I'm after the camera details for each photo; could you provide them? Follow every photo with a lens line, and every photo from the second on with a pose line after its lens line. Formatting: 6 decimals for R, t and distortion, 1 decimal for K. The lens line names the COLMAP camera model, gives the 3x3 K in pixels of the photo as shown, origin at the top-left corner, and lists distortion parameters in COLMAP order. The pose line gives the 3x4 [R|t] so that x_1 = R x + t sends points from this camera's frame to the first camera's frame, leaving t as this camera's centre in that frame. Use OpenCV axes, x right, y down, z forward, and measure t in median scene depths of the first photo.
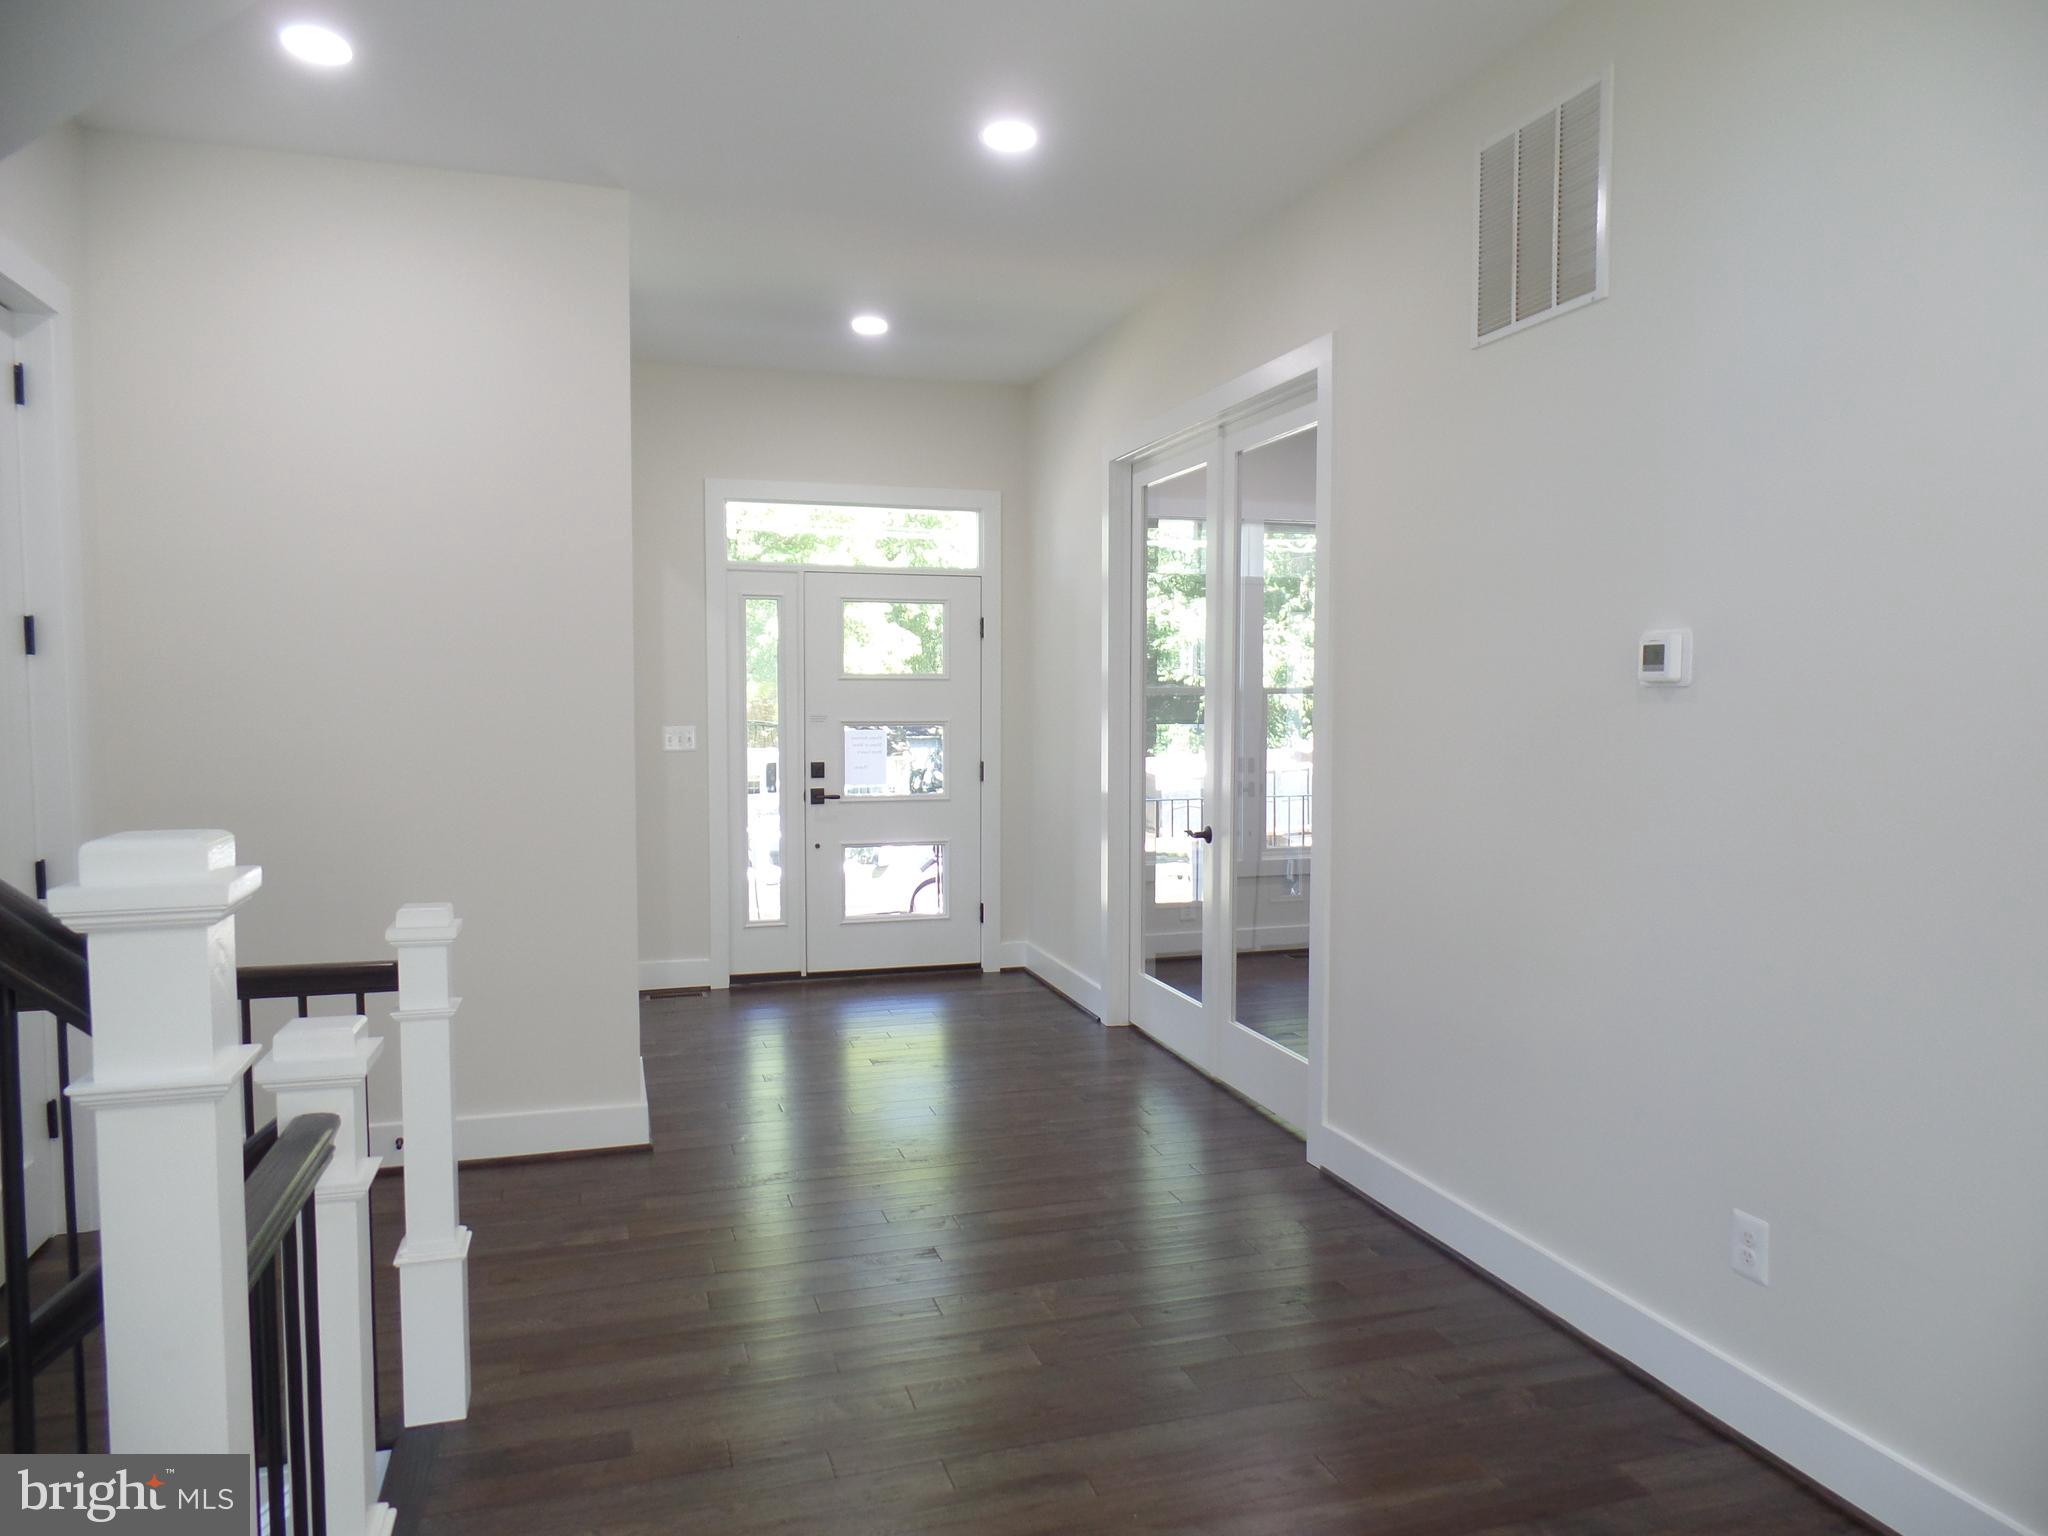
lens RADIAL K [[1406.0, 0, 1026.1], [0, 1406.0, 777.6], [0, 0, 1]] dist [-0.005210, 0.006378]
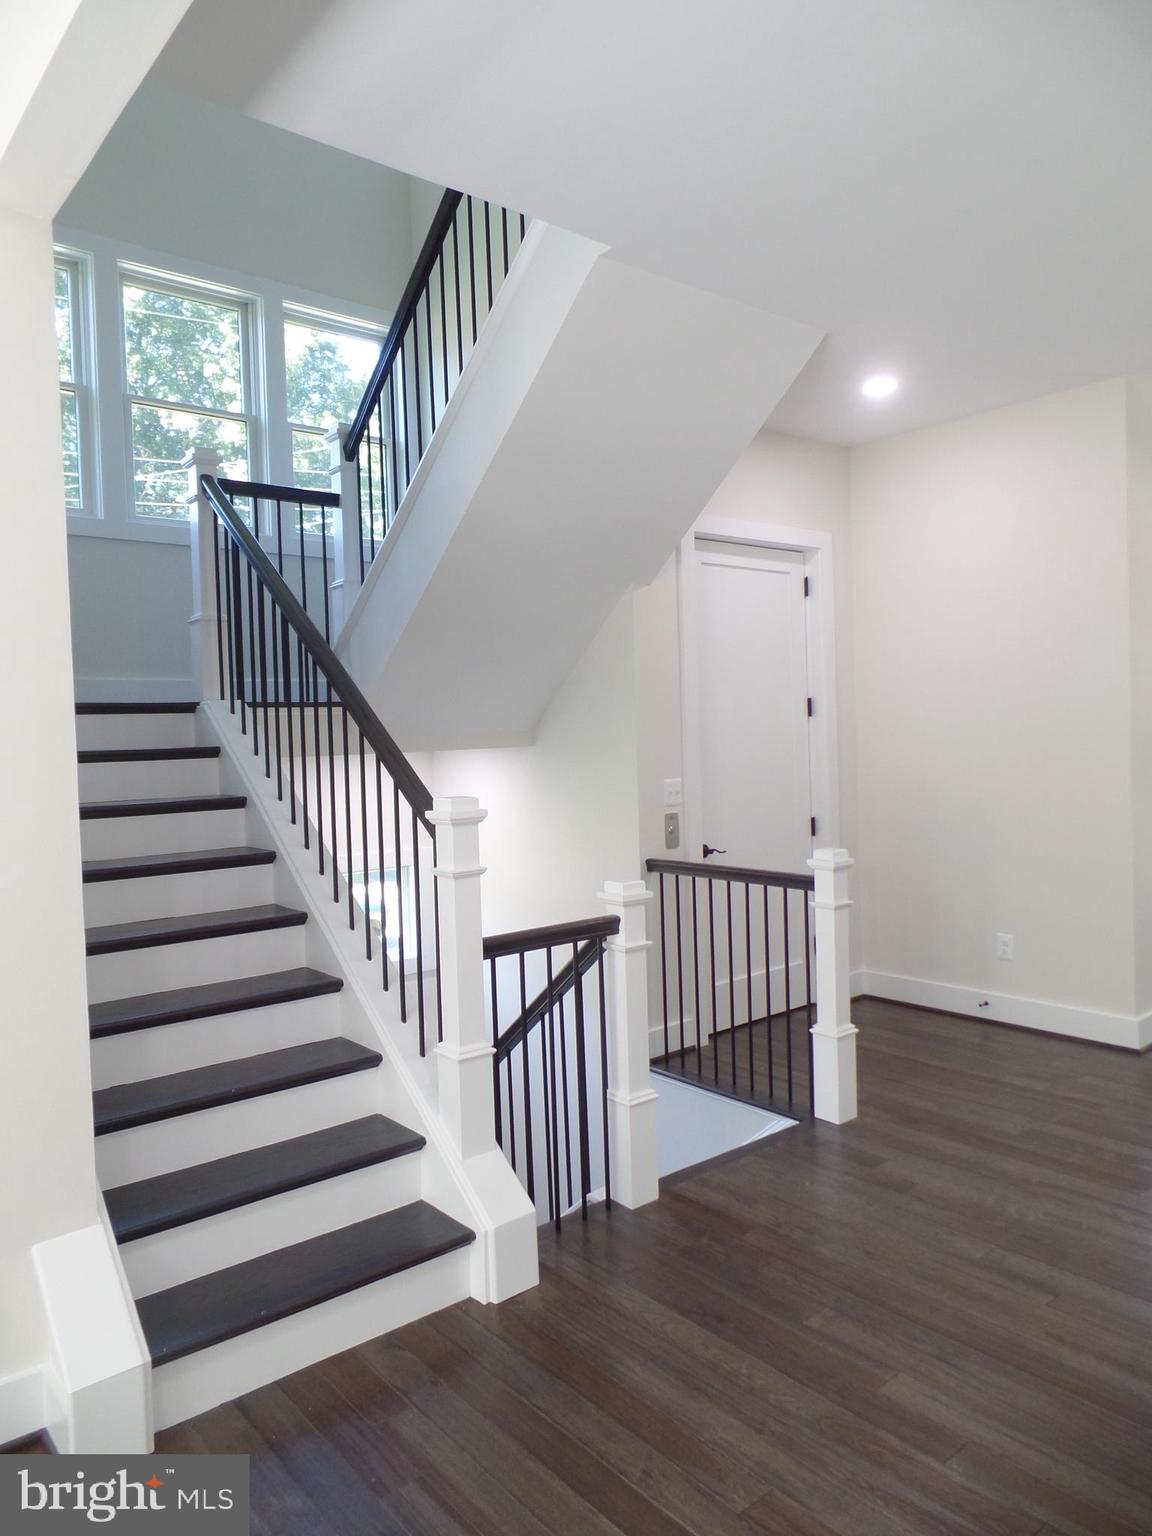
lens RADIAL K [[1054.5, 0, 575.5], [0, 1054.5, 740.2], [0, 0, 1]] dist [-0.005210, 0.006378]
pose [[0.381976, -0.005956, -0.924153, 0.745408], [-0.021422, 0.999653, -0.015297, -0.027677], [0.923924, 0.025640, 0.381716, 0.117072]]
